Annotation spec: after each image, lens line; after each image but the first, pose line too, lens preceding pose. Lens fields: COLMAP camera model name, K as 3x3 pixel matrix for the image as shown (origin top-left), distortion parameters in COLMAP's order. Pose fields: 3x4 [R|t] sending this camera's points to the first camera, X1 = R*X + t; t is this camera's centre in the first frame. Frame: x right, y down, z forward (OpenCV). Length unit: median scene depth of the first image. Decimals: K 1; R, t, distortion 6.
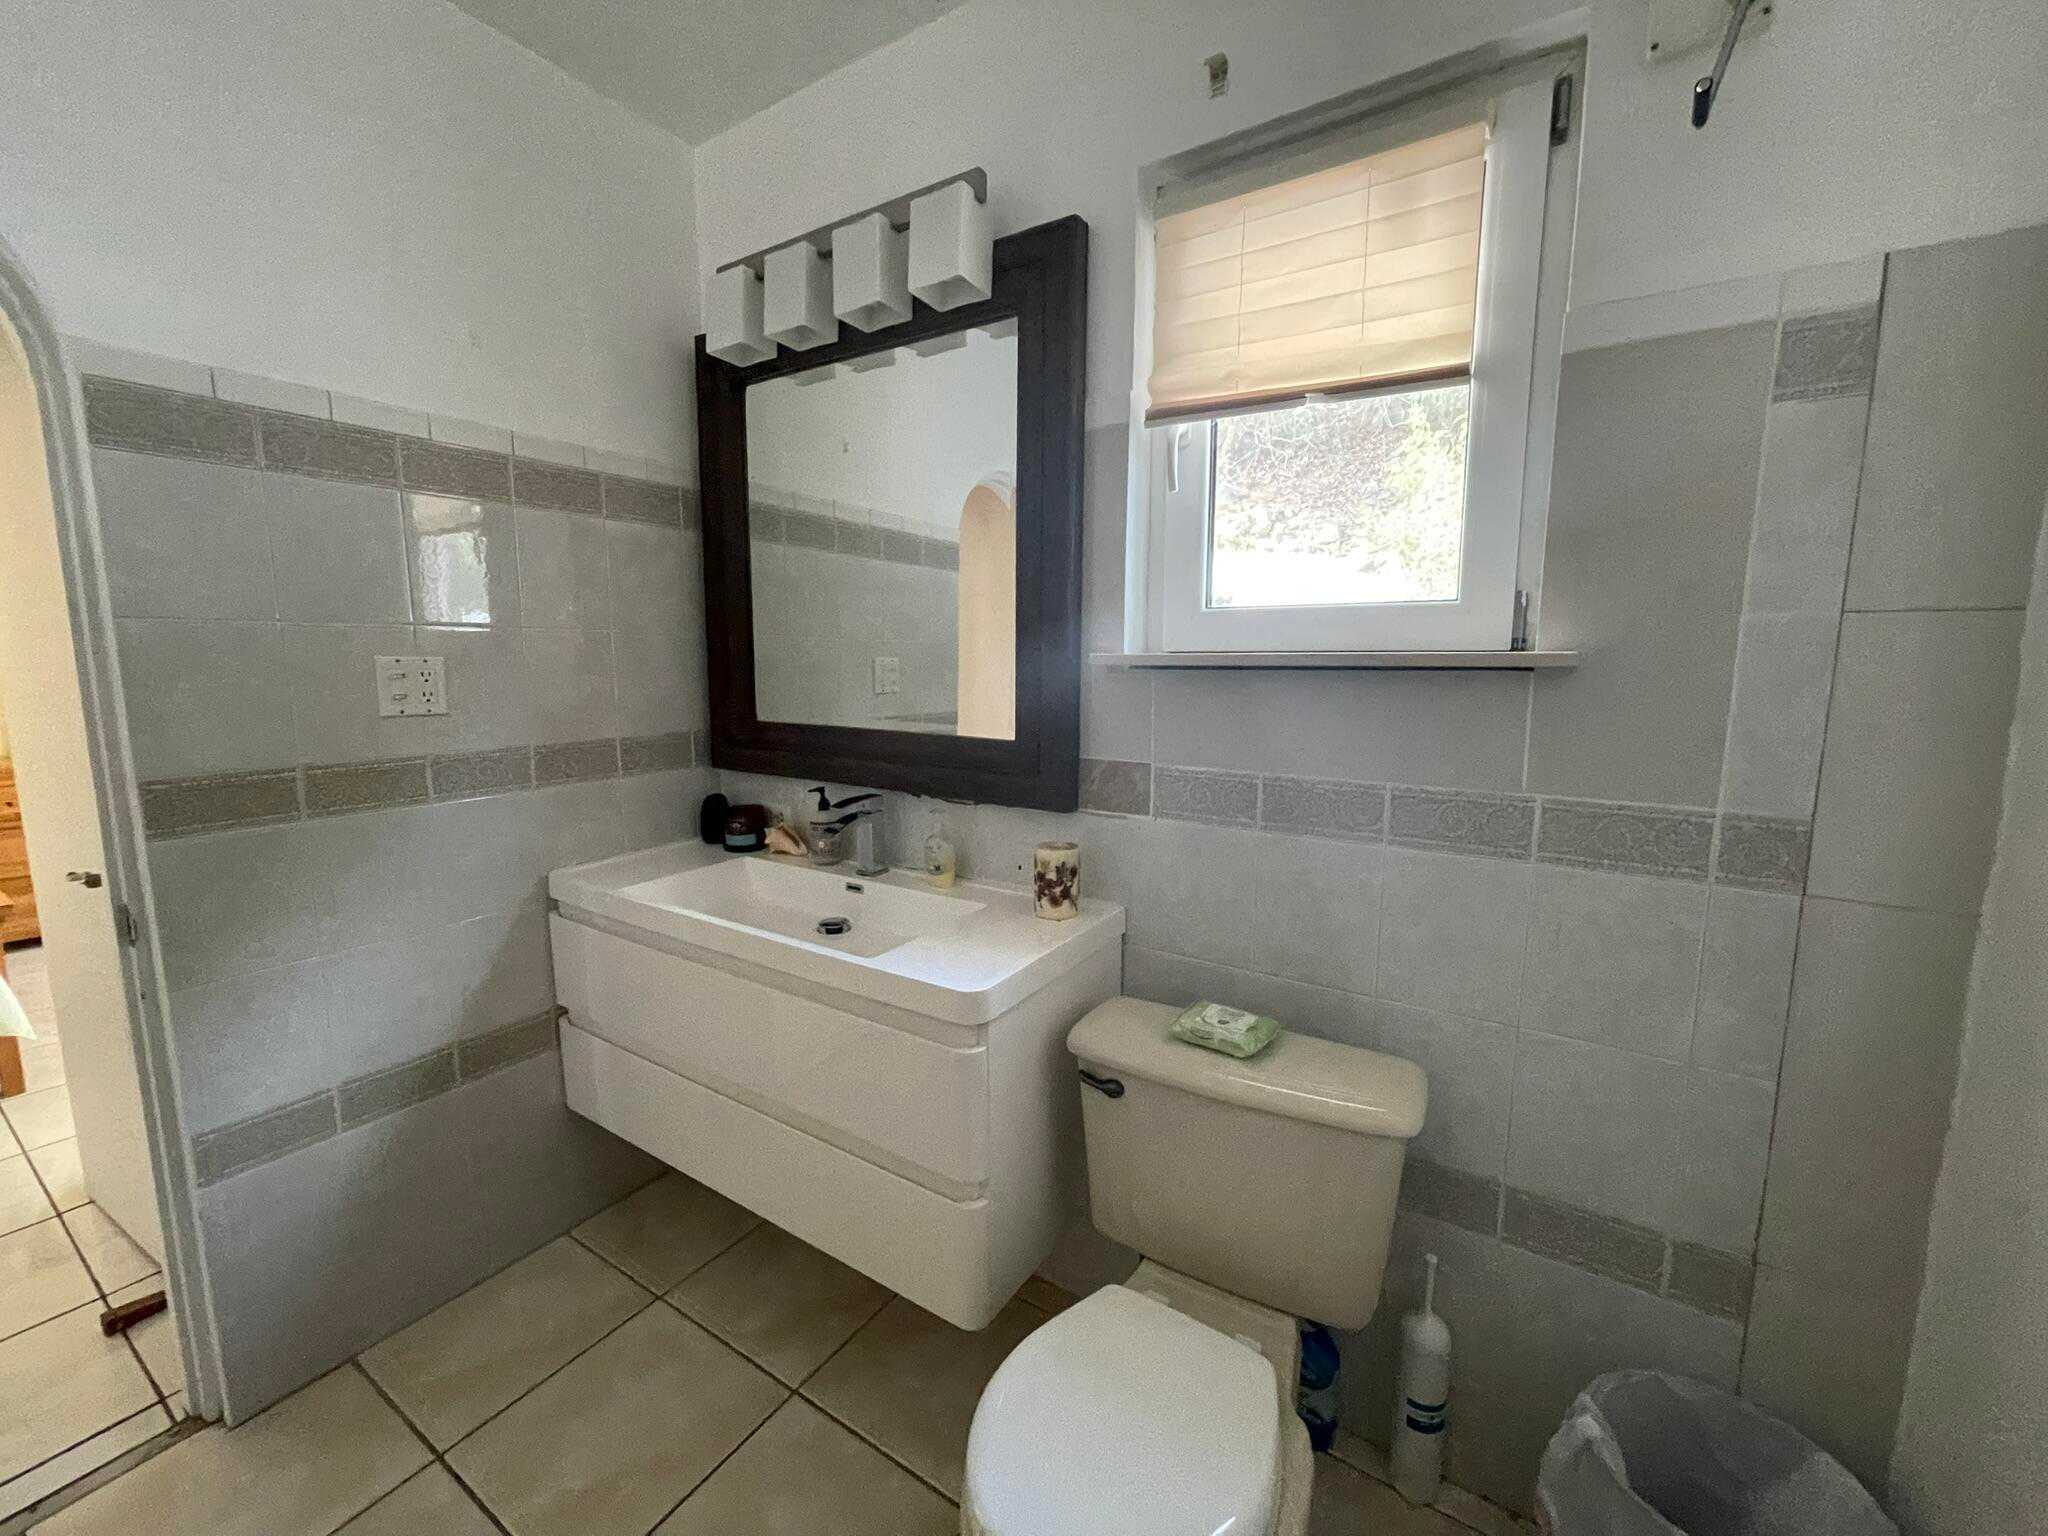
lens RADIAL K [[795.7, 0, 1036.1], [0, 795.7, 773.6], [0, 0, 1]] dist [0.003094, 0.000181]
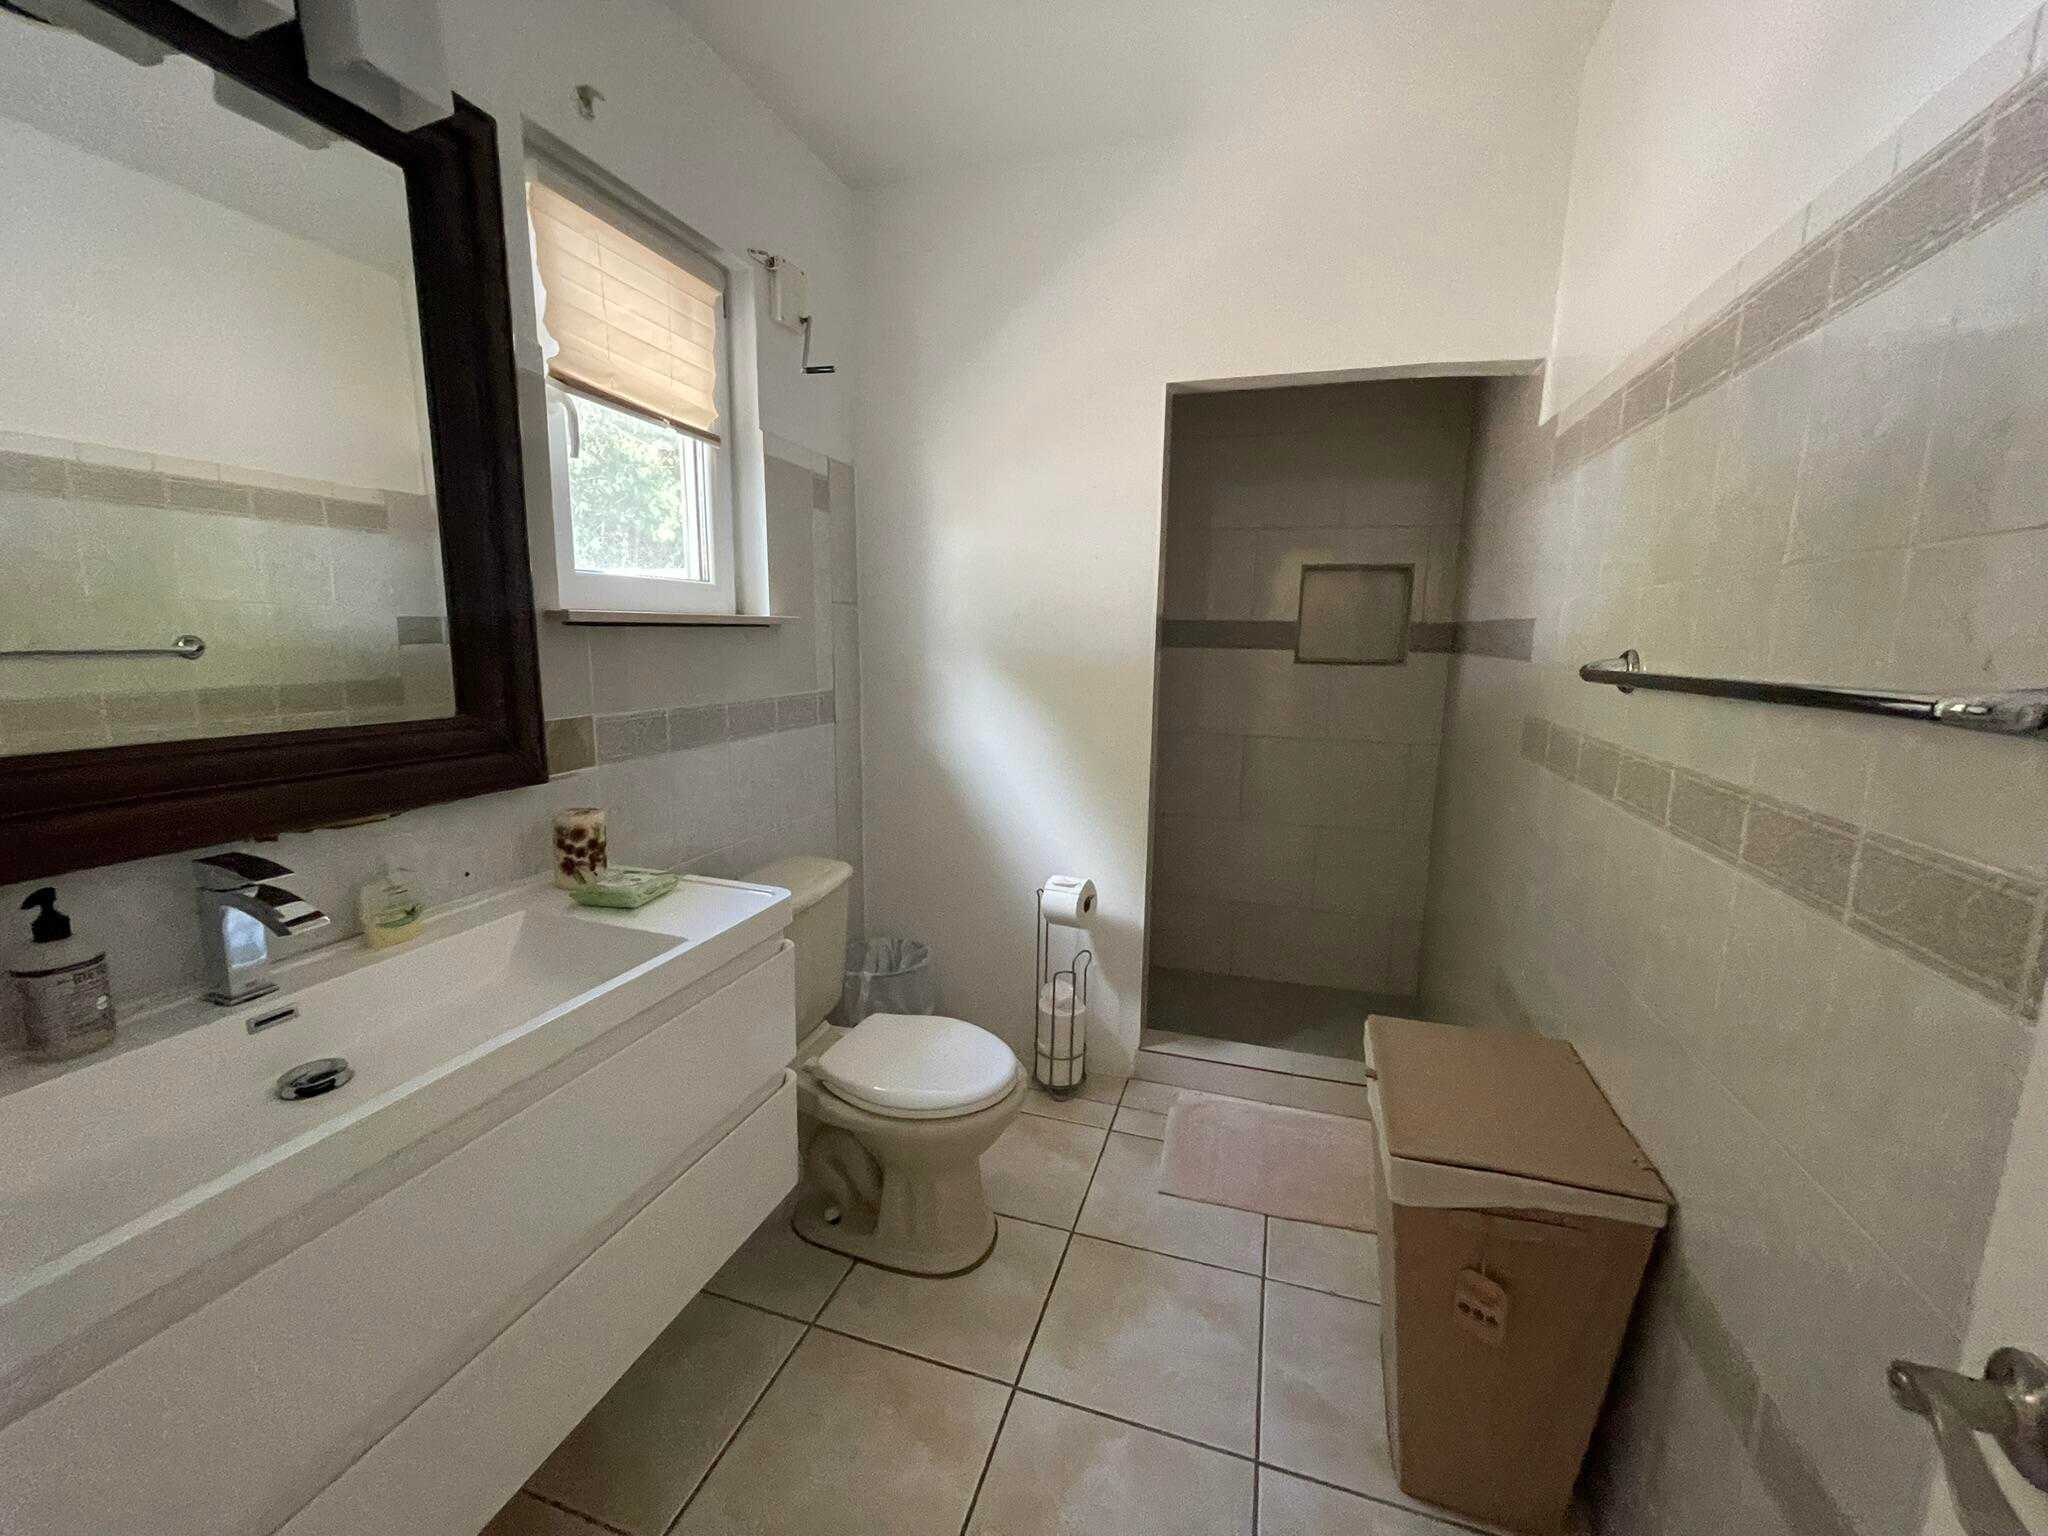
lens RADIAL K [[830.7, 0, 1031.1], [0, 830.7, 766.5], [0, 0, 1]] dist [-0.002127, 0.000700]
pose [[-0.245844, -0.167926, 0.954653, -1.164439], [0.119414, 0.972130, 0.201752, -0.110223], [-0.961926, 0.163598, -0.218939, 0.762555]]
